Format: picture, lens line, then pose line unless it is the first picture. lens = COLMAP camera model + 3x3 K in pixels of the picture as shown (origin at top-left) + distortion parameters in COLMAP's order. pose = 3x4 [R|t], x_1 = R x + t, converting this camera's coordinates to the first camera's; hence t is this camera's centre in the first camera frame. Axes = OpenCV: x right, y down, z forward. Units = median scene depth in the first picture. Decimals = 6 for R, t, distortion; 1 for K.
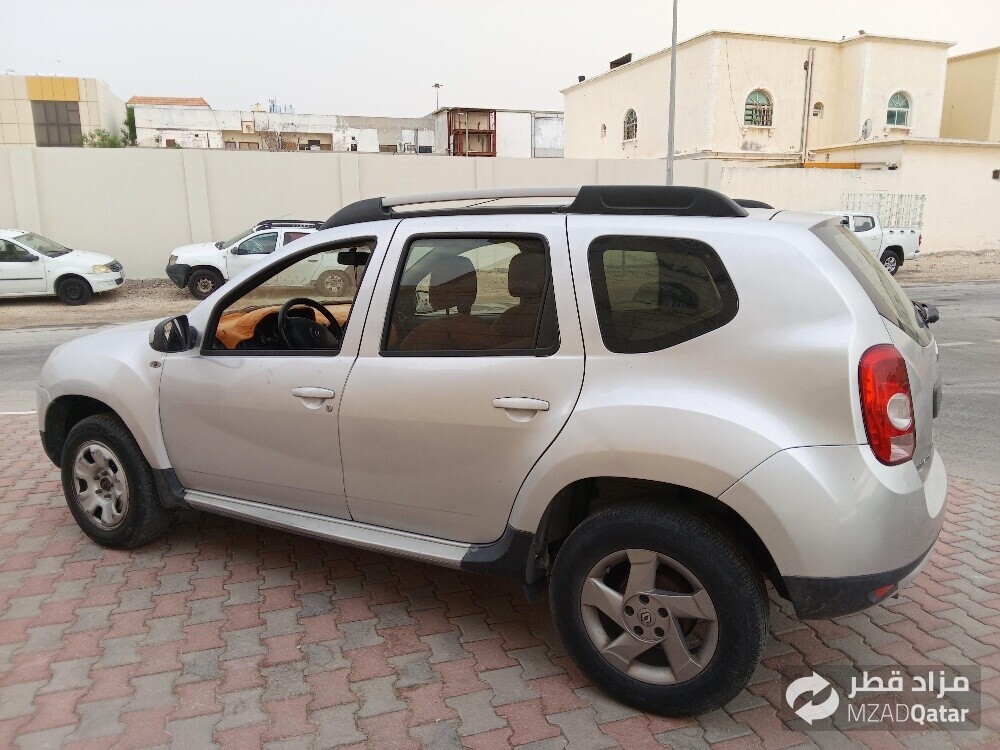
lens RADIAL K [[737.6, 0, 516.5], [0, 737.6, 368.5], [0, 0, 1]] dist [0.043177, -0.074598]
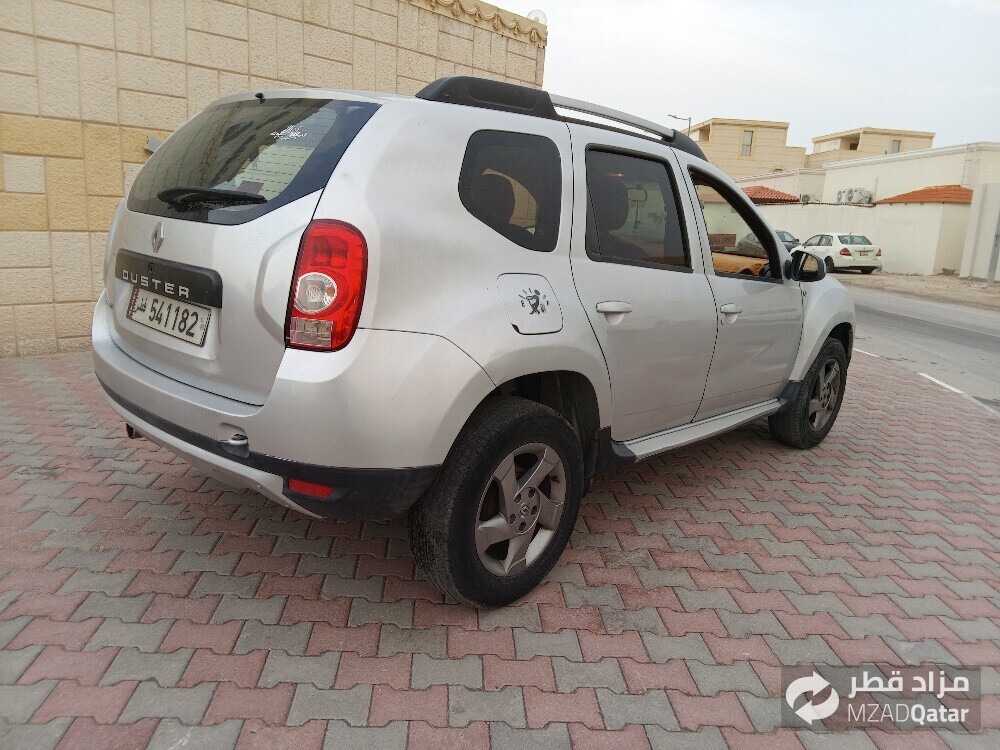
lens RADIAL K [[737.1, 0, 514.4], [0, 737.1, 368.9], [0, 0, 1]] dist [0.005725, -0.023376]
pose [[-0.253144, 0.187098, -0.949164, 1.119732], [-0.251749, 0.934579, 0.251365, -0.168492], [0.934099, 0.302583, -0.189482, 1.378159]]
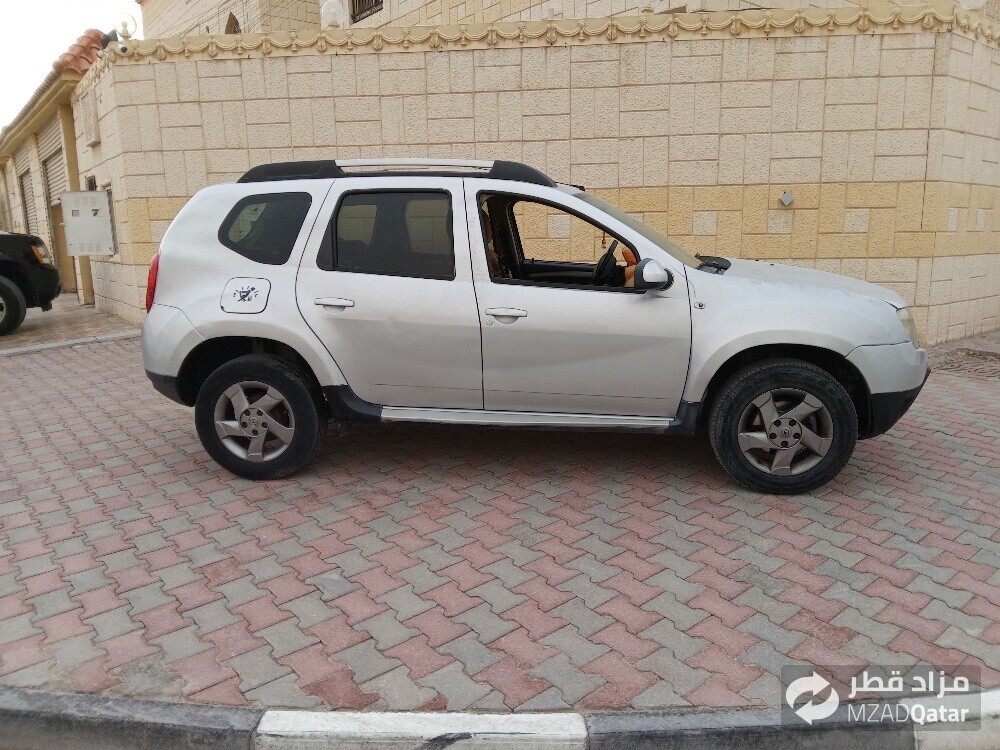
lens RADIAL K [[737.6, 0, 514.4], [0, 737.6, 366.4], [0, 0, 1]] dist [0.043177, -0.074598]
pose [[-0.935312, 0.080512, -0.344541, 0.413414], [-0.054068, 0.929808, 0.364051, -0.420003], [0.349667, 0.359130, -0.865308, 2.531219]]
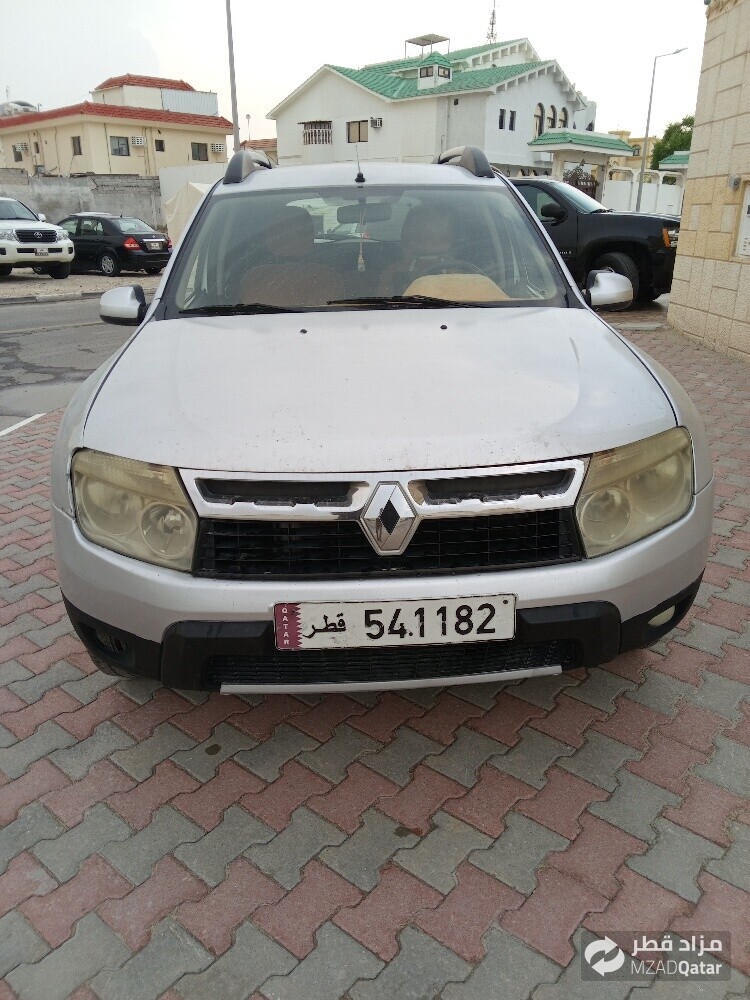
lens RADIAL K [[737.6, 0, 376.1], [0, 737.6, 506.5], [0, 0, 1]] dist [0.043177, -0.074598]
pose [[-0.493473, -0.314003, 0.811102, -1.171192], [0.182019, 0.874624, 0.449334, -0.280604], [-0.850502, 0.369370, -0.374450, 1.718568]]
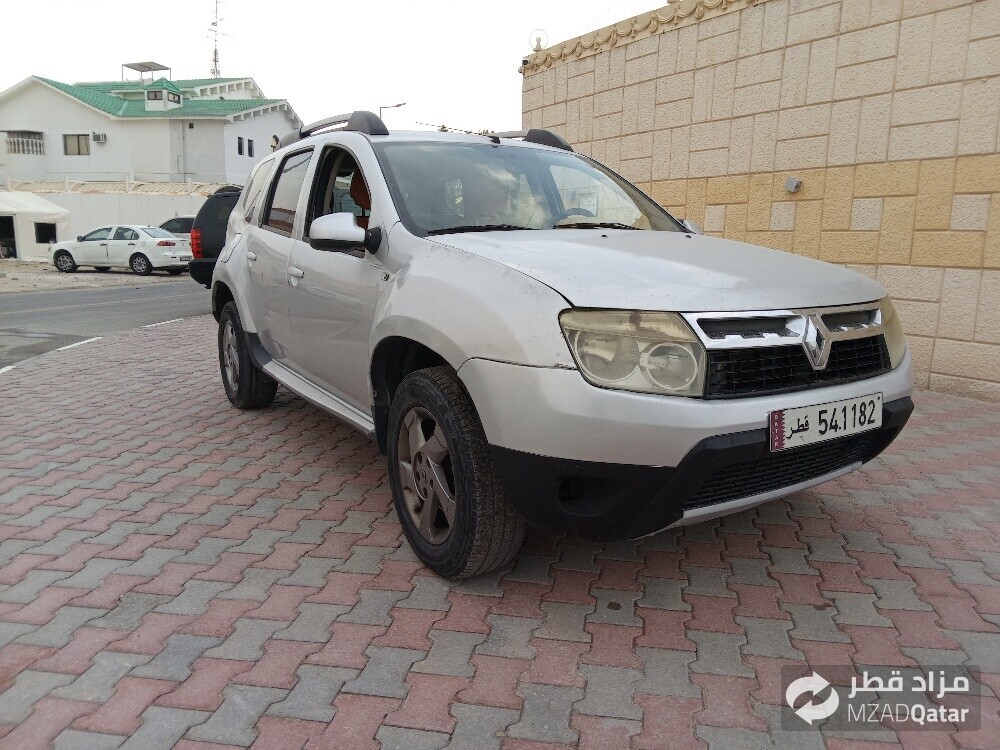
lens RADIAL K [[737.6, 0, 508.8], [0, 737.6, 367.7], [0, 0, 1]] dist [0.043177, -0.074598]
pose [[-0.865553, -0.099277, 0.490878, -0.849380], [0.080662, 0.939724, 0.332283, -0.272257], [-0.494278, 0.327204, -0.805373, 2.241543]]
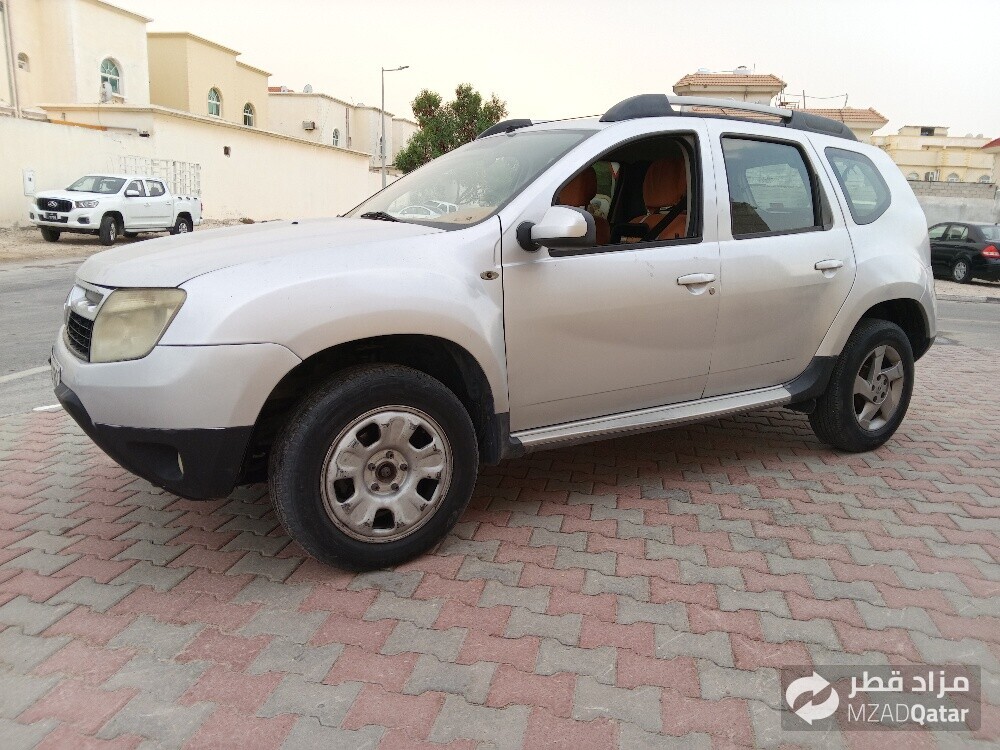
lens RADIAL K [[737.6, 0, 512.7], [0, 737.6, 368.4], [0, 0, 1]] dist [0.043177, -0.074598]
pose [[0.493716, -0.156678, 0.855392, -1.235622], [0.132305, 0.985718, 0.104185, 0.013617], [-0.859500, 0.061735, 0.507395, 0.667070]]
